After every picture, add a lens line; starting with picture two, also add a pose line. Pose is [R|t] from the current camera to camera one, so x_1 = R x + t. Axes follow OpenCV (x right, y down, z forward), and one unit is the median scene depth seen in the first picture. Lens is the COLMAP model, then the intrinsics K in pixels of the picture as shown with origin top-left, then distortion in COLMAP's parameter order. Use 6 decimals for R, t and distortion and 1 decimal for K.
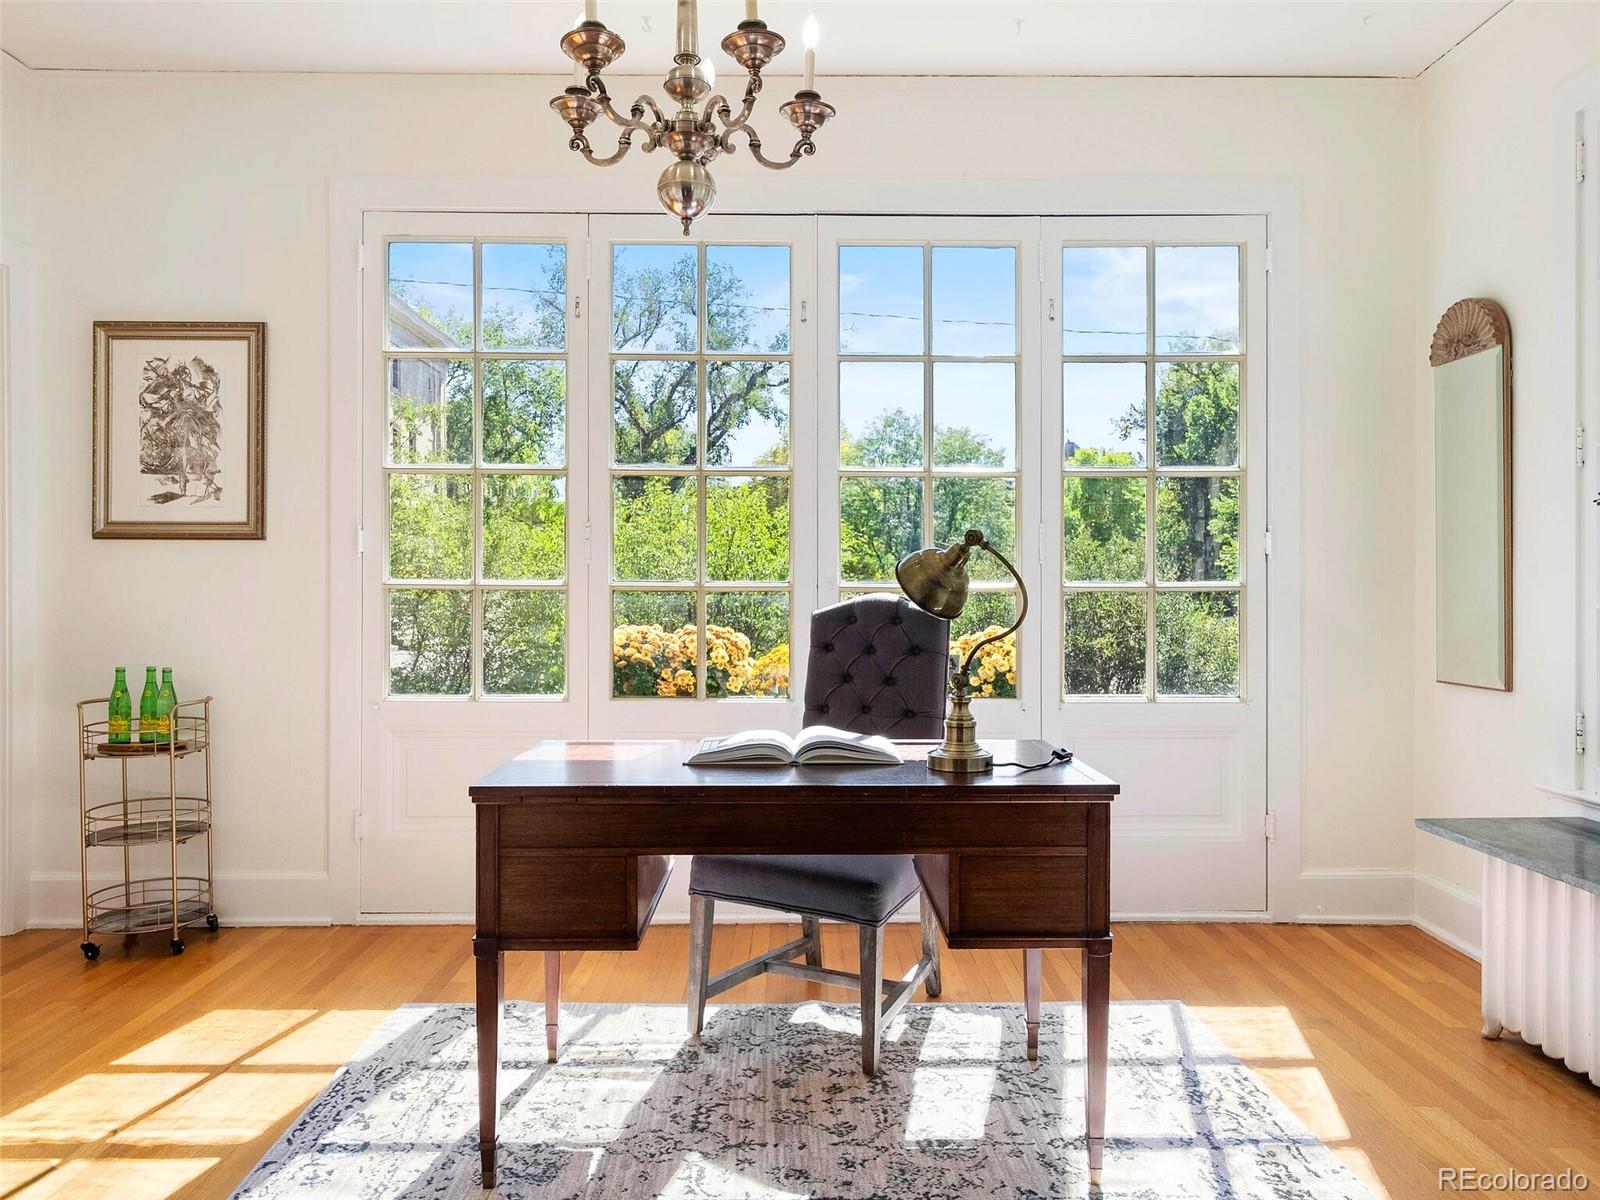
lens RADIAL K [[1126.9, 0, 796.4], [0, 1126.9, 589.4], [0, 0, 1]] dist [-0.005316, 0.000683]
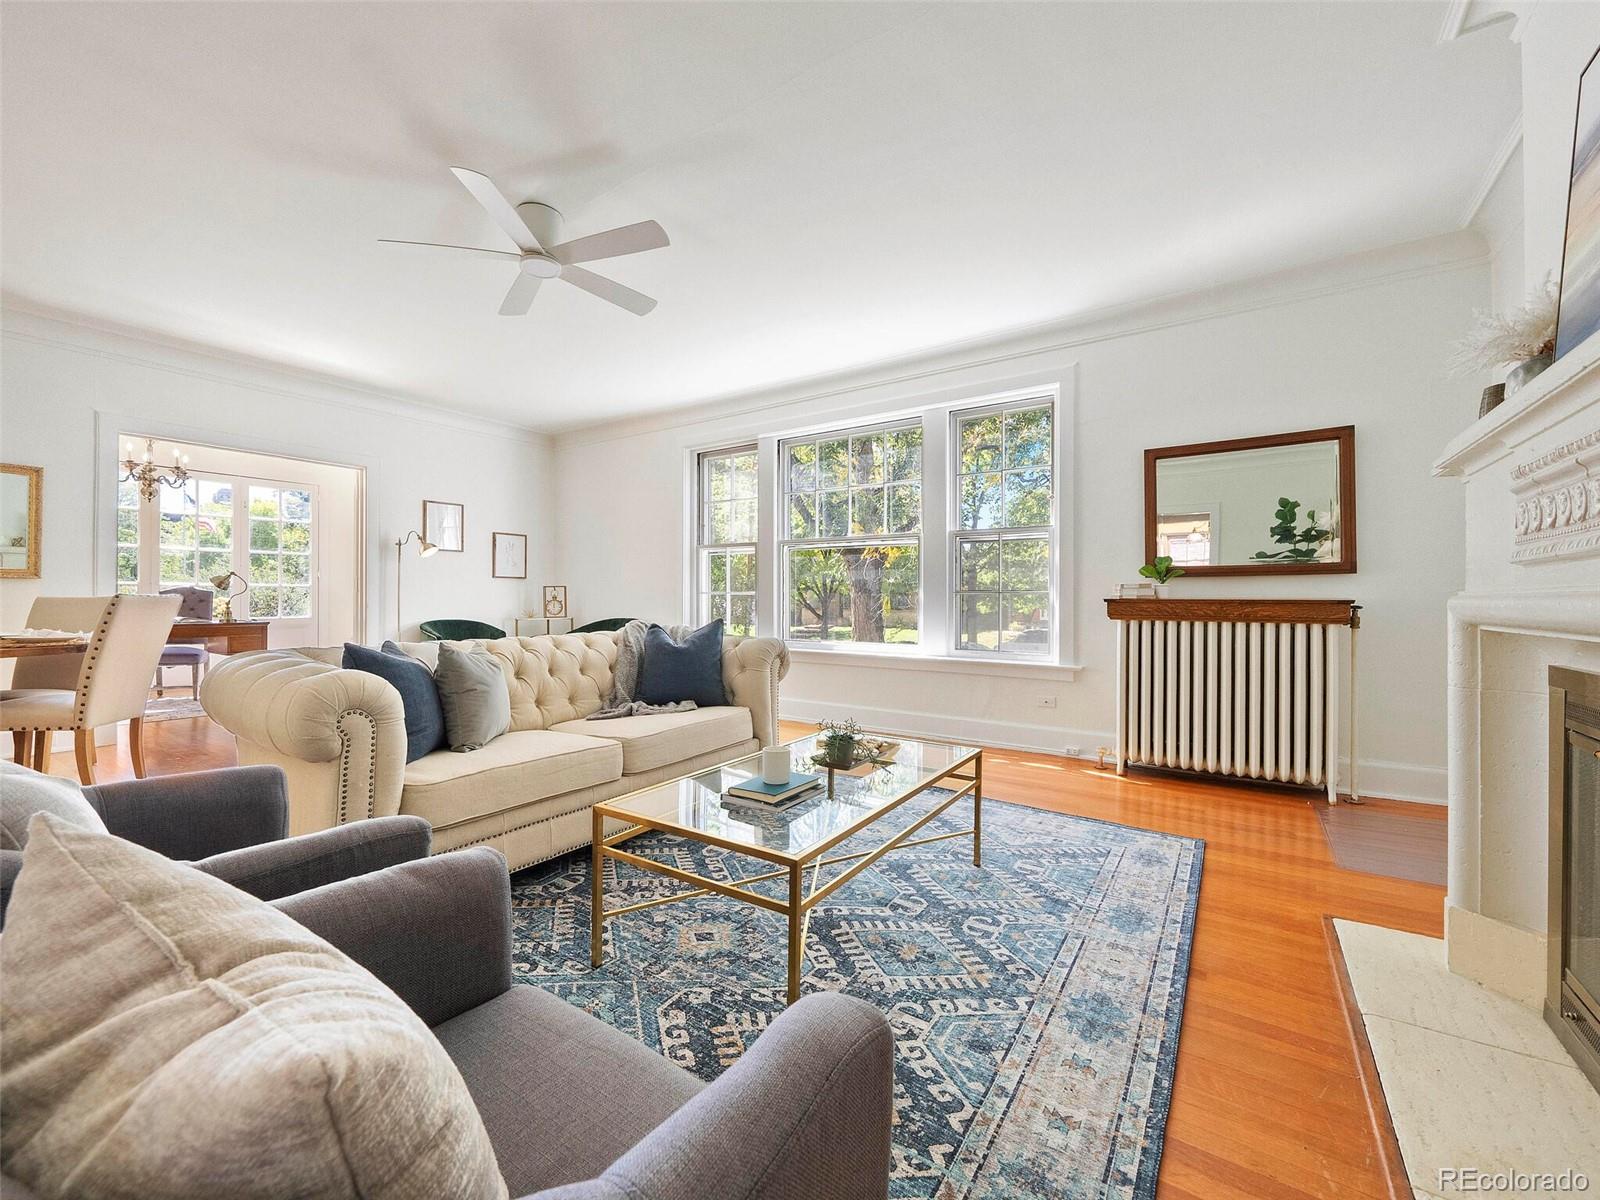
lens RADIAL K [[655.3, 0, 800.0], [0, 655.3, 600.0], [0, 0, 1]] dist [-0.006977, -0.000327]
pose [[0.563605, 0.000374, 0.826044, -0.470416], [-0.006194, 0.999974, 0.003773, 0.027312], [-0.826021, -0.007243, 0.563593, -1.558909]]
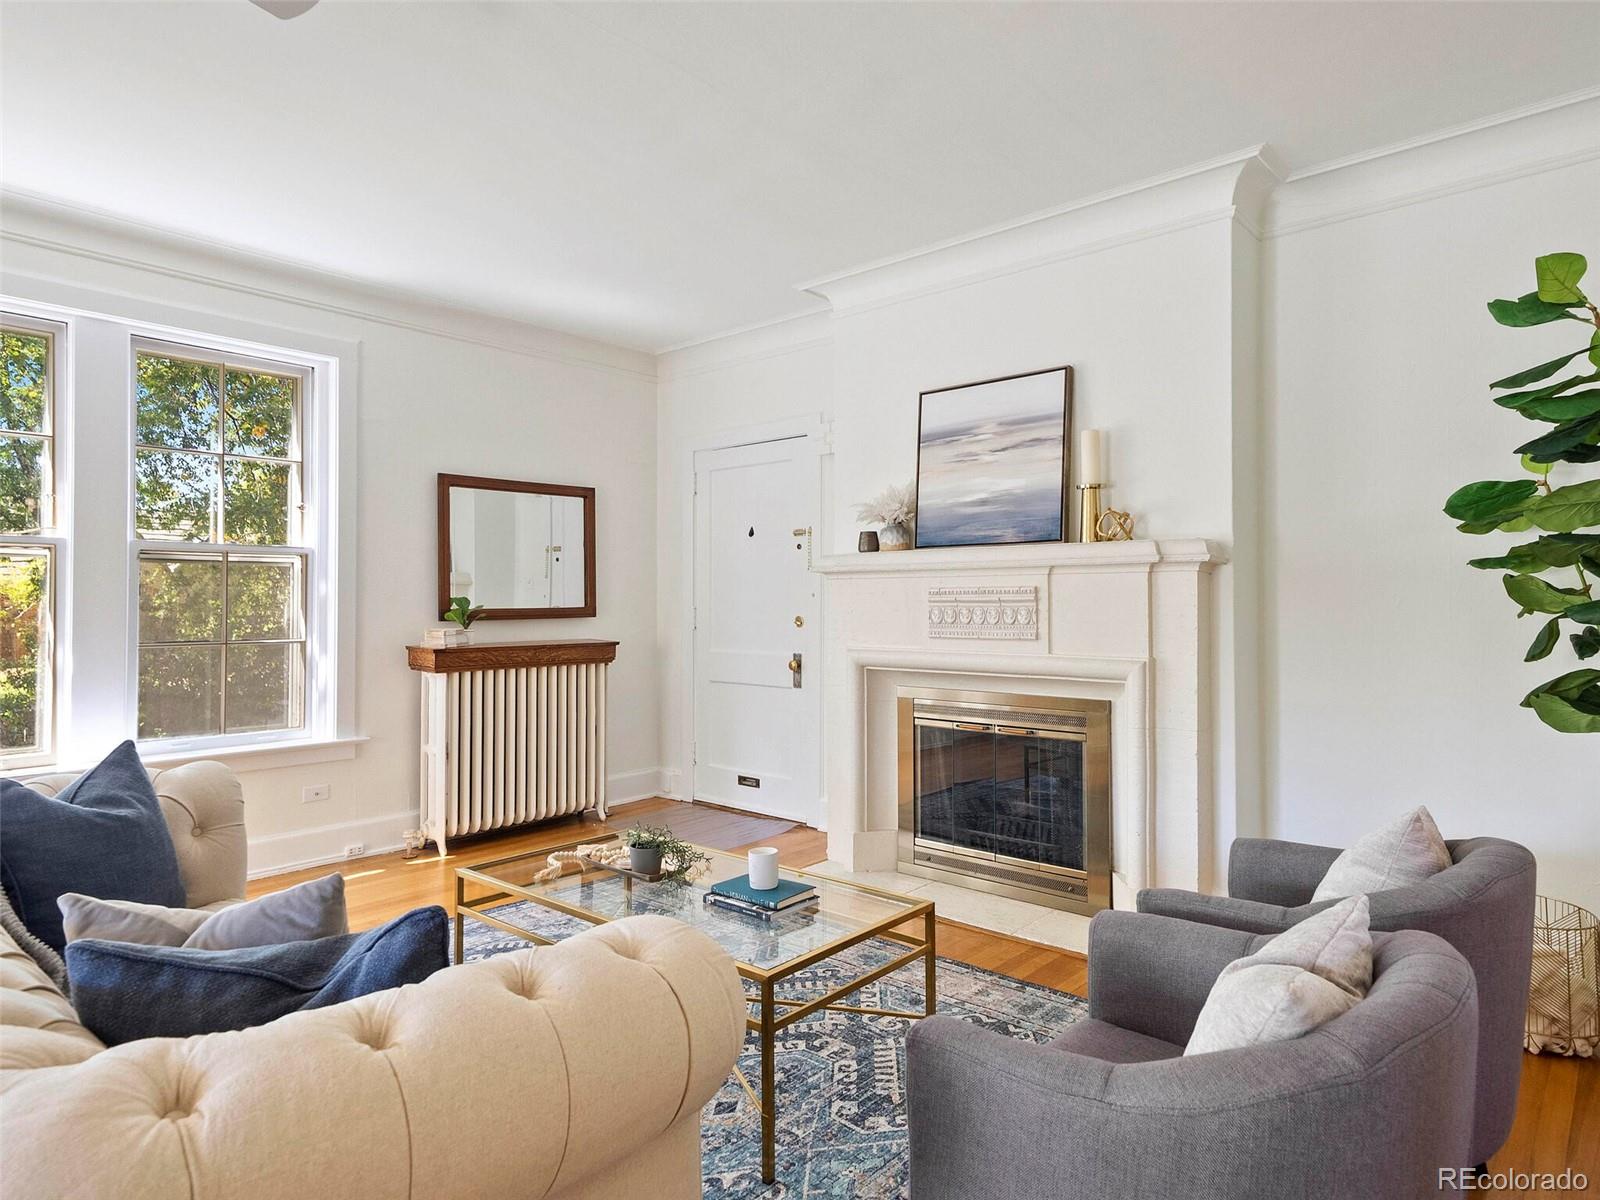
lens RADIAL K [[945.5, 0, 807.5], [0, 945.5, 590.0], [0, 0, 1]] dist [0.029221, 0.000524]
pose [[-0.751561, 0.006905, 0.659627, -0.542653], [-0.001421, 0.999926, -0.012087, -0.037326], [-0.659662, -0.010022, -0.751496, -0.757635]]
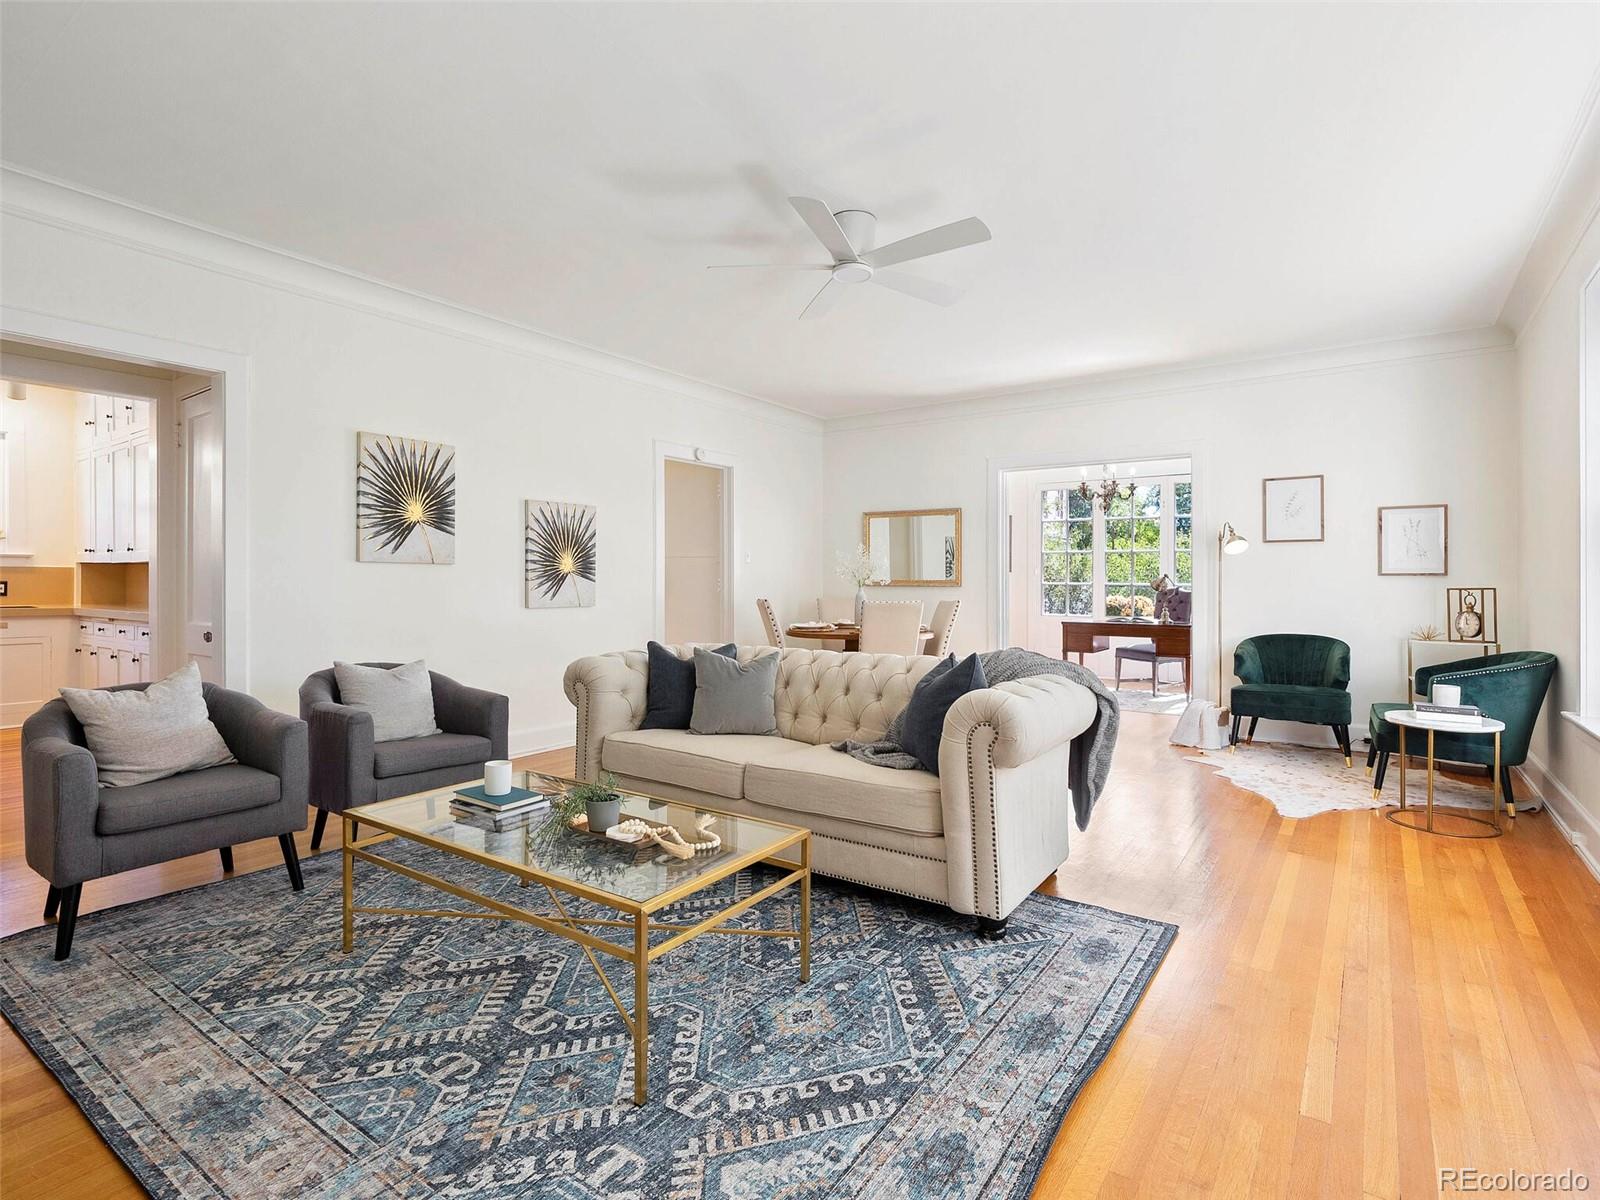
lens RADIAL K [[808.6, 0, 799.7], [0, 808.6, 575.4], [0, 0, 1]] dist [-0.000032, 0.000398]
pose [[0.813240, -0.002766, -0.581921, 0.547192], [-0.002366, 0.999965, -0.008060, -0.008595], [0.581923, 0.007931, 0.813205, -1.670476]]
